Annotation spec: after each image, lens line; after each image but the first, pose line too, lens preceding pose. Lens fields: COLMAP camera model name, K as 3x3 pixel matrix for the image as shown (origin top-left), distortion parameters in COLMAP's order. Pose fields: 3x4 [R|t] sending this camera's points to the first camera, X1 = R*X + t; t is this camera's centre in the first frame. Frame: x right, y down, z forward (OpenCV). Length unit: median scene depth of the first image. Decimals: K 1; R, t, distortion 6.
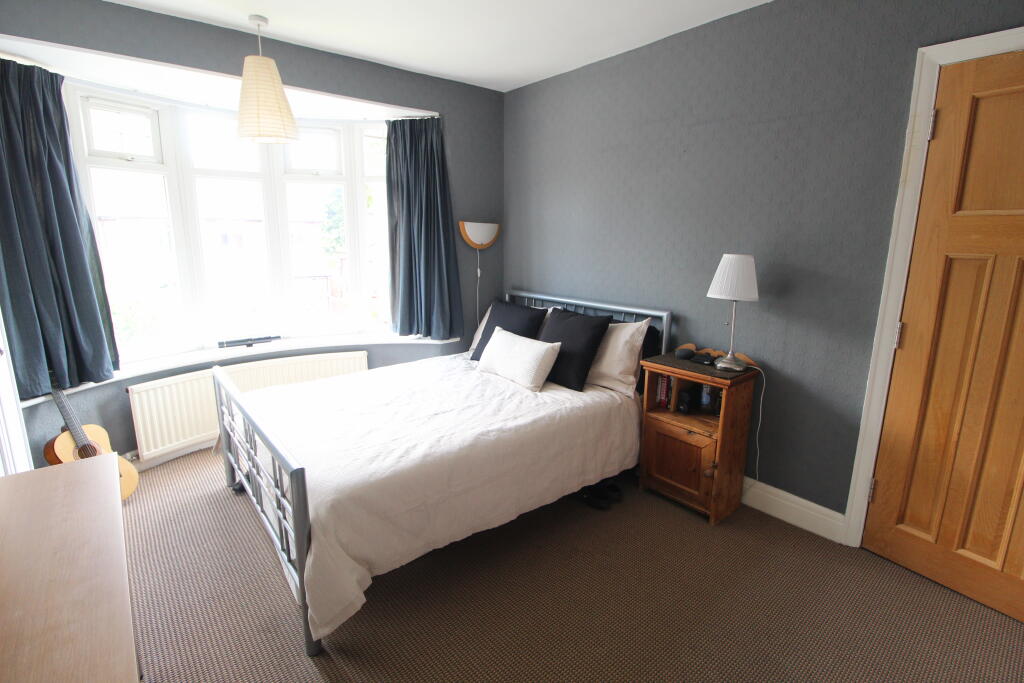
lens RADIAL K [[481.1, 0, 512.0], [0, 481.1, 341.5], [0, 0, 1]] dist [-0.001533, -0.000508]
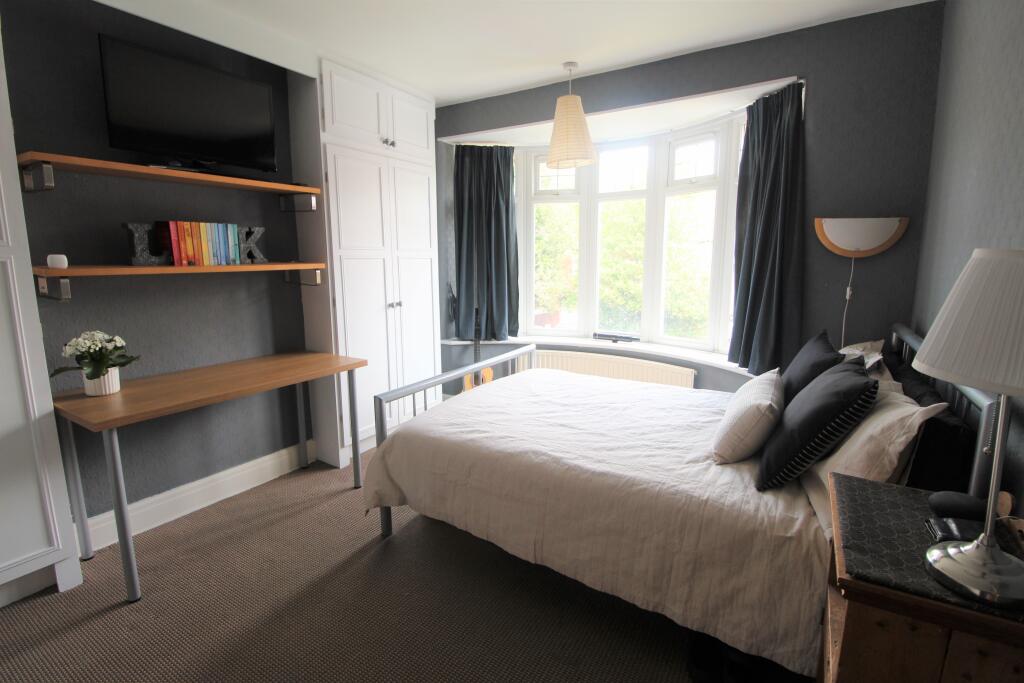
lens RADIAL K [[481.1, 0, 512.0], [0, 481.1, 341.5], [0, 0, 1]] dist [-0.001533, -0.000508]
pose [[0.303182, 0.158084, -0.939729, 0.628526], [-0.197789, 0.975108, 0.100223, -0.078726], [0.932181, 0.155482, 0.326902, 0.533887]]
